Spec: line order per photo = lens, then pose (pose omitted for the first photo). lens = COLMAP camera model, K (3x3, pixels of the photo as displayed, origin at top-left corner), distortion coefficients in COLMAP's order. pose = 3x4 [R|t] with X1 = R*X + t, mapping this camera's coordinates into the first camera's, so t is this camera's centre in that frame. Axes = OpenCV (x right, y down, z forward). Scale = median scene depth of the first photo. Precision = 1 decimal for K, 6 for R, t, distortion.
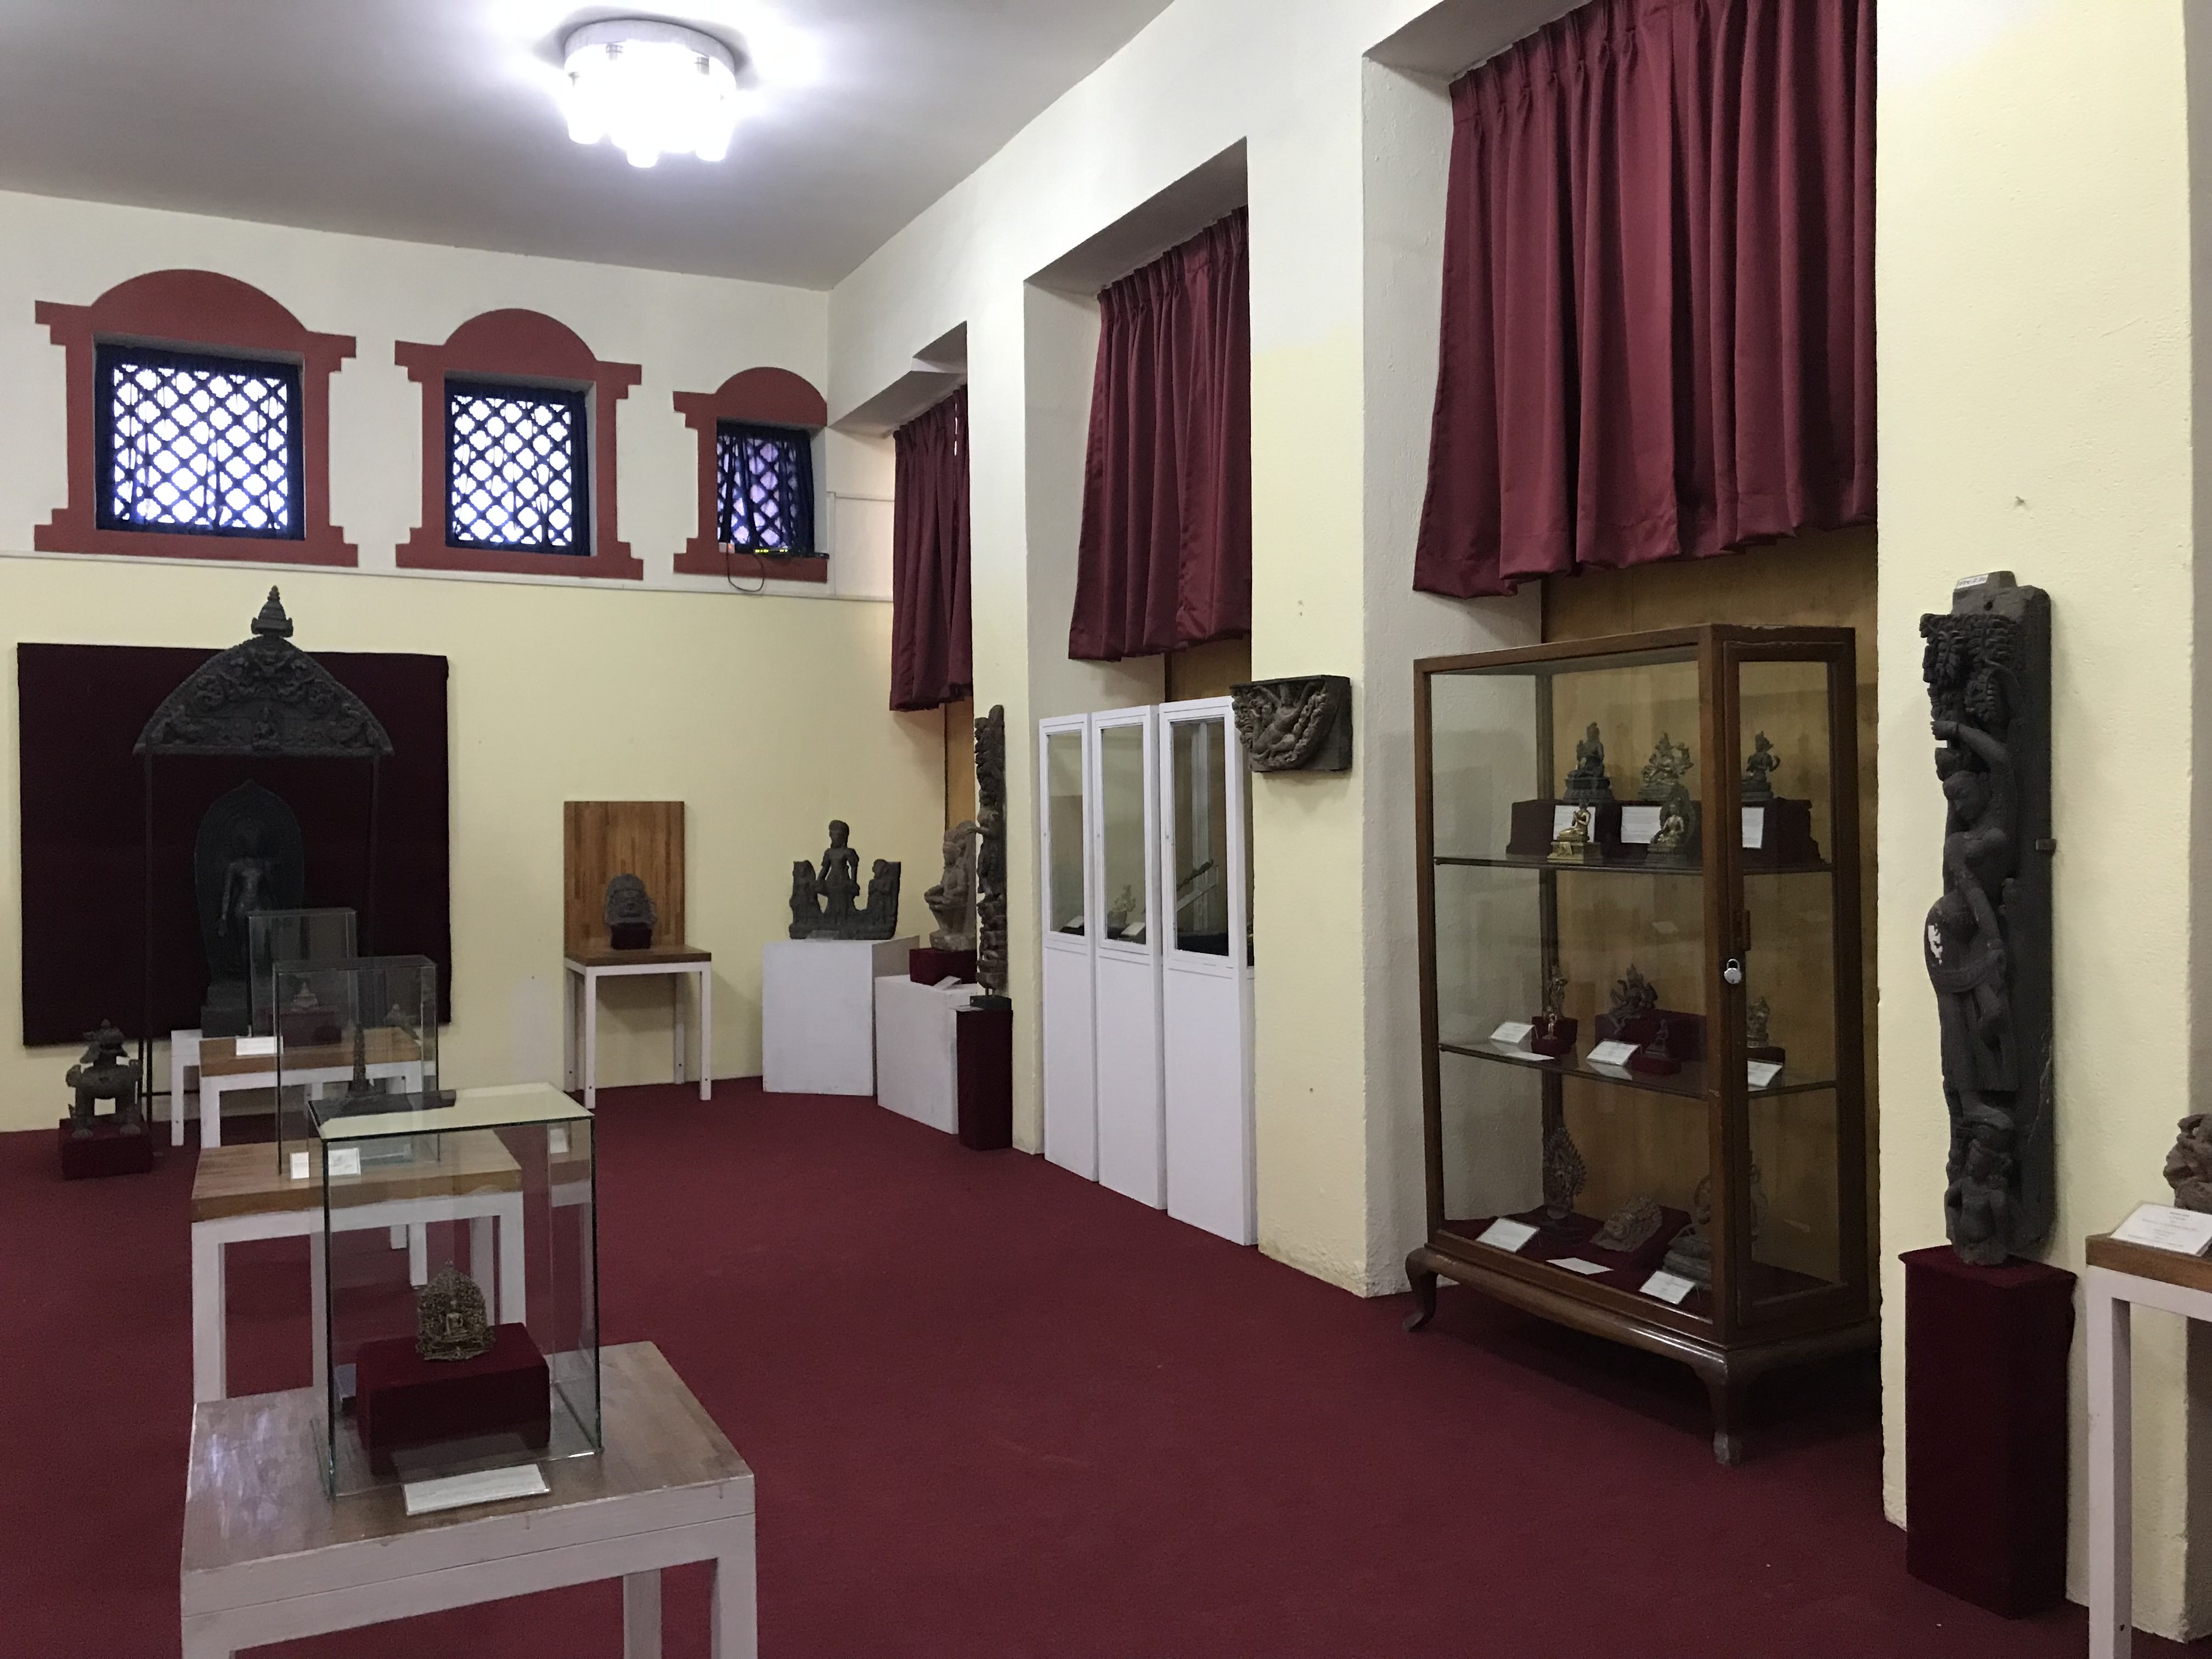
lens RADIAL K [[1803.6, 0, 1110.7], [0, 1803.6, 822.0], [0, 0, 1]] dist [0.004826, -0.002139]
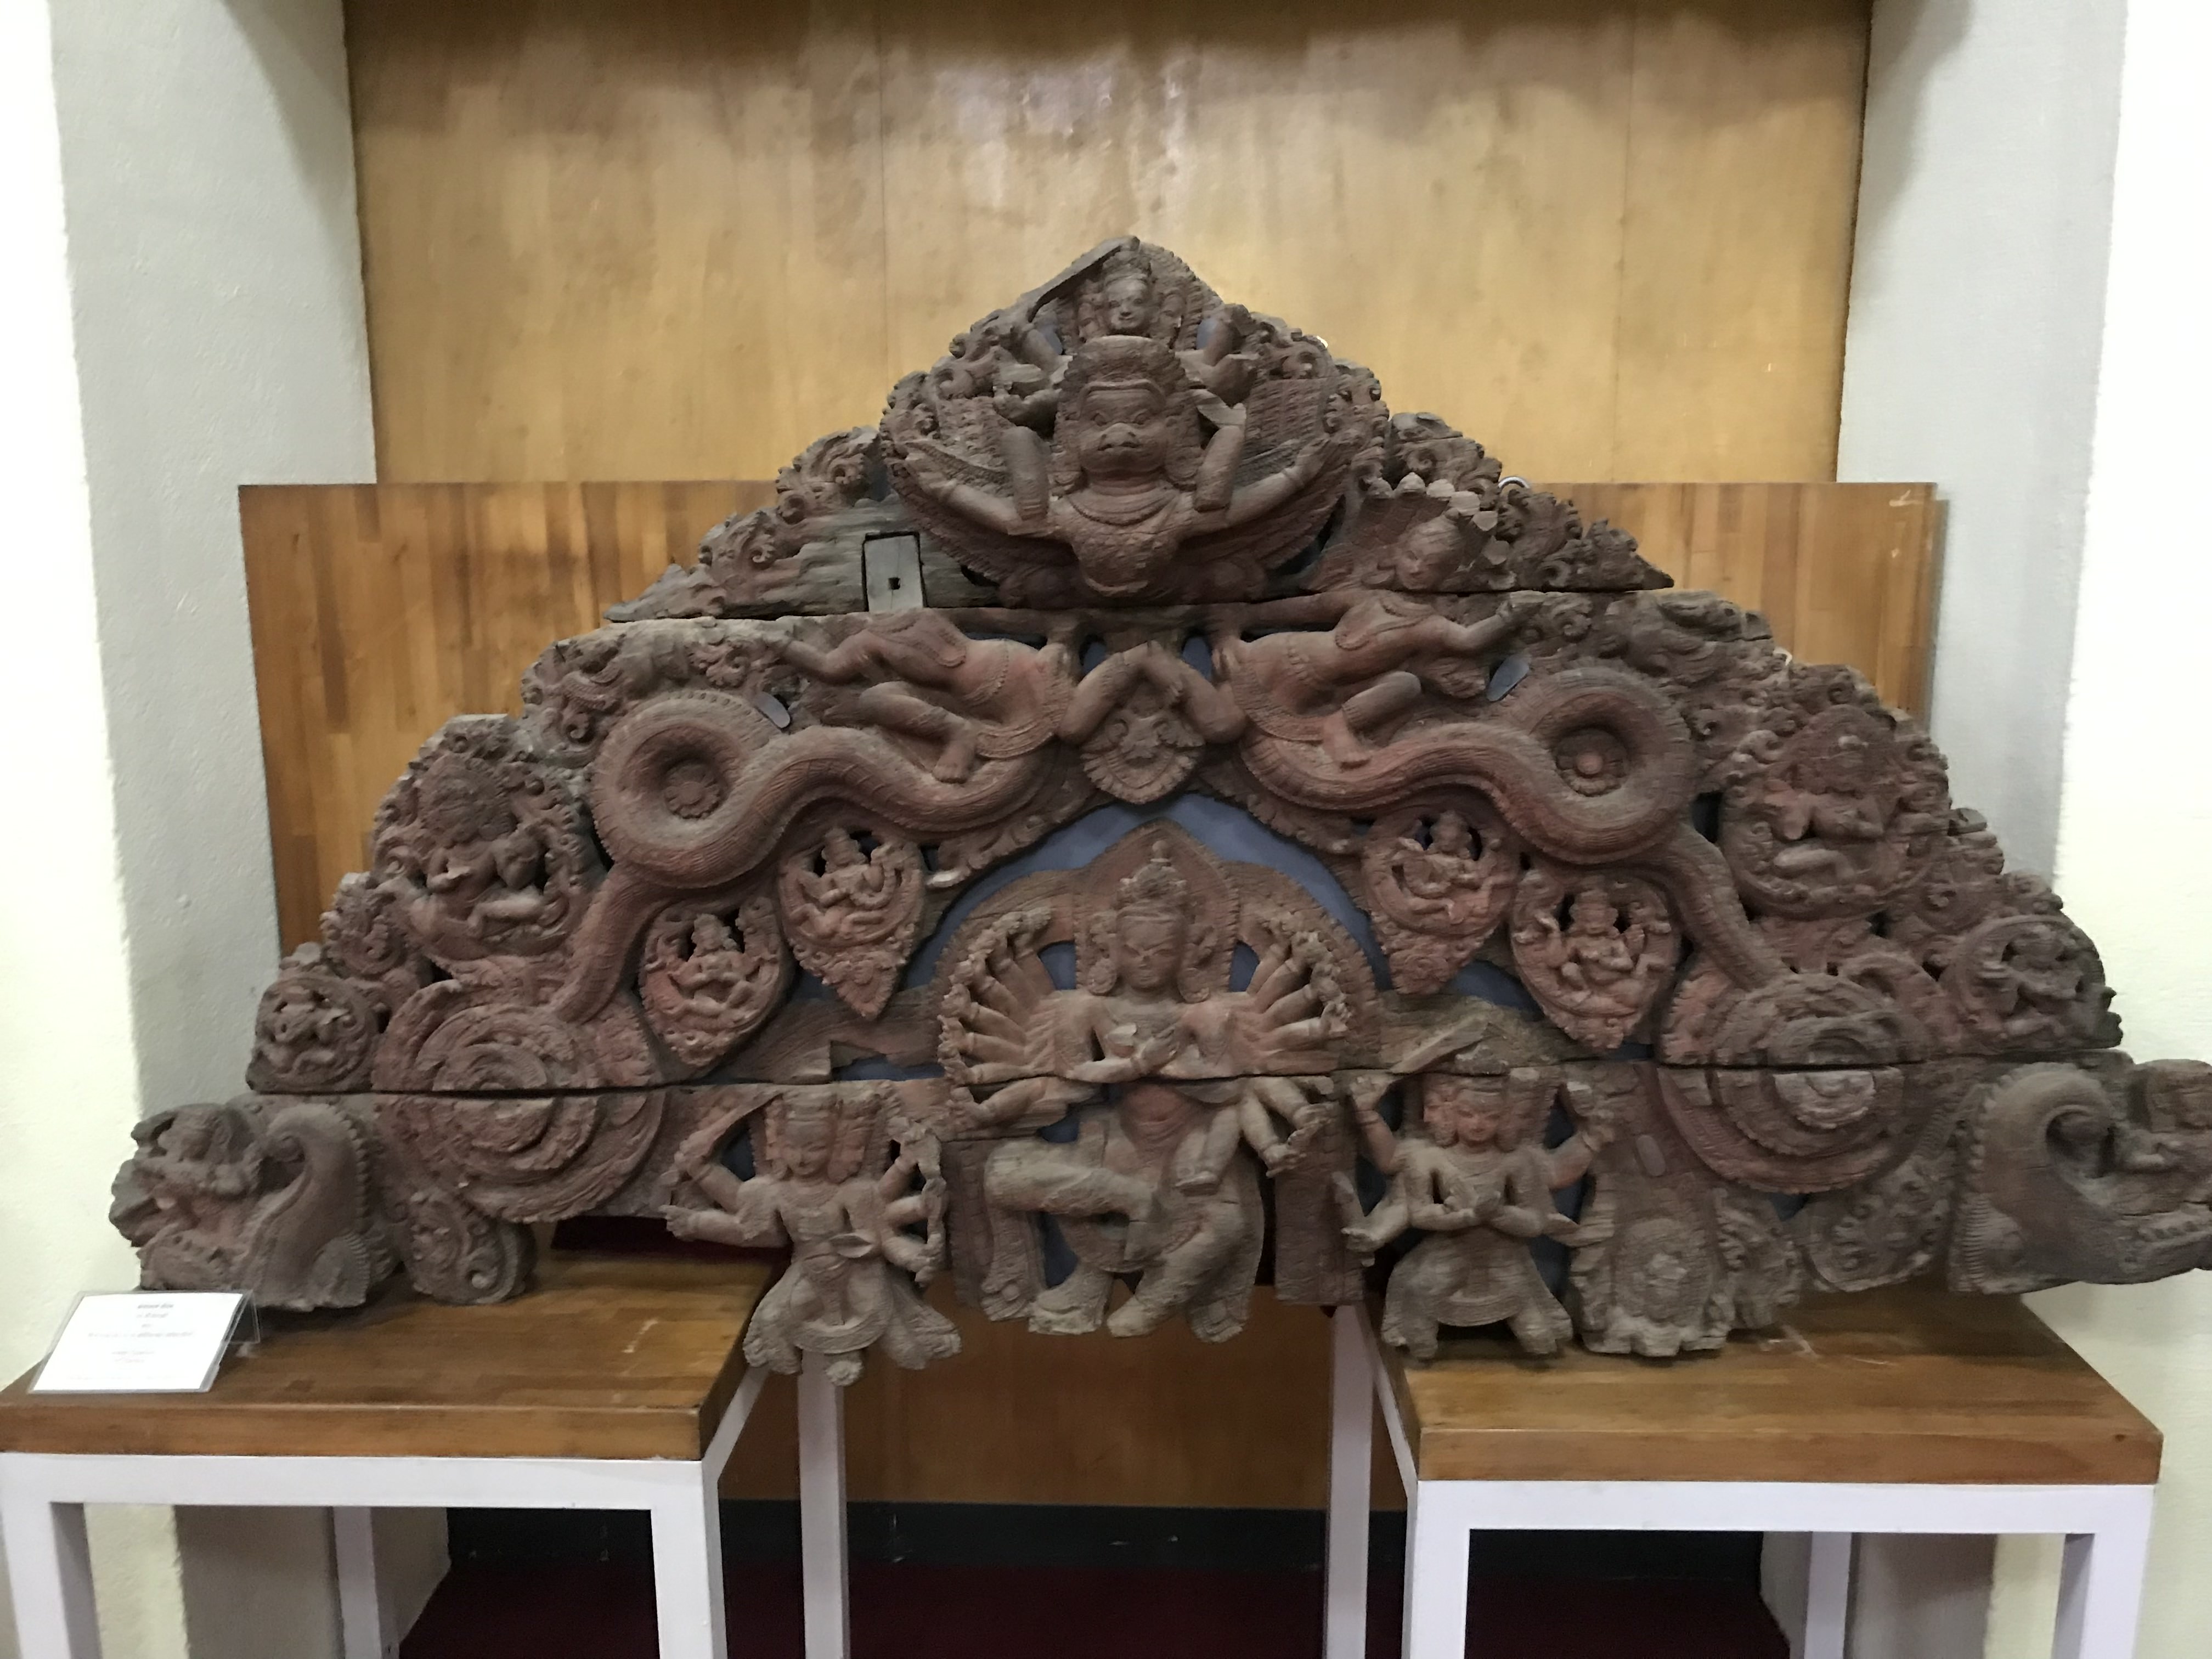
lens RADIAL K [[1803.6, 0, 1109.8], [0, 1803.6, 828.3], [0, 0, 1]] dist [0.004826, -0.002139]
pose [[0.454181, -0.143020, 0.879355, 0.308374], [0.006284, 0.987520, 0.157366, -0.010720], [-0.890887, -0.065946, 0.449412, 0.593880]]
